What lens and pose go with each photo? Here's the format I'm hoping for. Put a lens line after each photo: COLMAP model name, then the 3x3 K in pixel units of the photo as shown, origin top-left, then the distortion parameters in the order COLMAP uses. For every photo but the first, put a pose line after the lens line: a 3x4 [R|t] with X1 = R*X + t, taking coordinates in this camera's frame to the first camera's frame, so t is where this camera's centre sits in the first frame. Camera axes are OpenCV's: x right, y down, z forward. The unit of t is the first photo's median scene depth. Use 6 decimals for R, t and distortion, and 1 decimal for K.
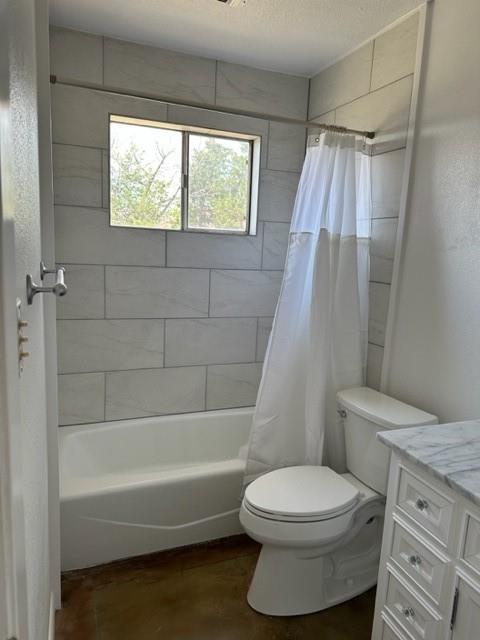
lens RADIAL K [[449.8, 0, 244.8], [0, 449.8, 323.9], [0, 0, 1]] dist [0.055956, -0.058657]
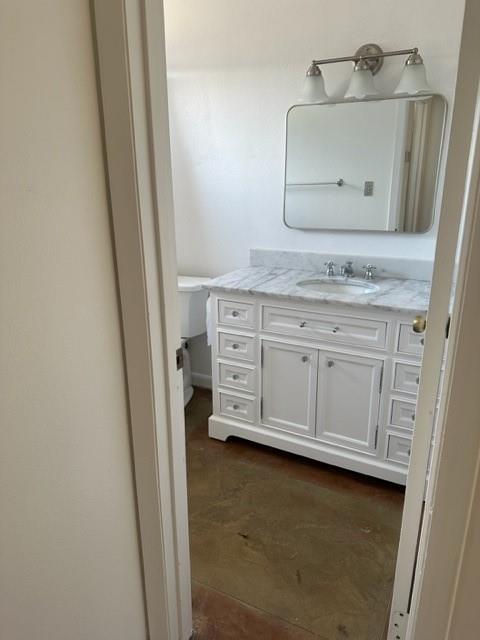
lens RADIAL K [[449.8, 0, 239.2], [0, 449.8, 316.4], [0, 0, 1]] dist [0.055956, -0.058657]
pose [[0.760893, -0.247727, 0.599728, -0.386743], [0.157558, 0.967129, 0.199590, 0.034661], [-0.629459, -0.057375, 0.774913, -0.220026]]
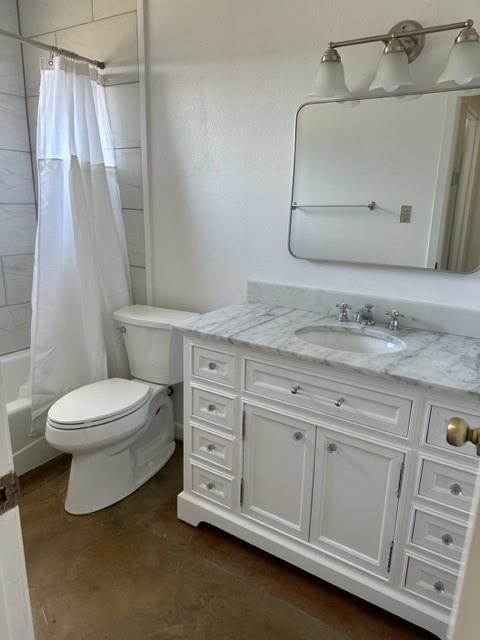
lens RADIAL K [[449.8, 0, 244.6], [0, 449.8, 321.2], [0, 0, 1]] dist [0.055956, -0.058657]
pose [[0.814045, -0.180973, 0.551887, -0.147993], [0.113231, 0.981434, 0.154810, 0.039951], [-0.569657, -0.063532, 0.819423, -0.088109]]
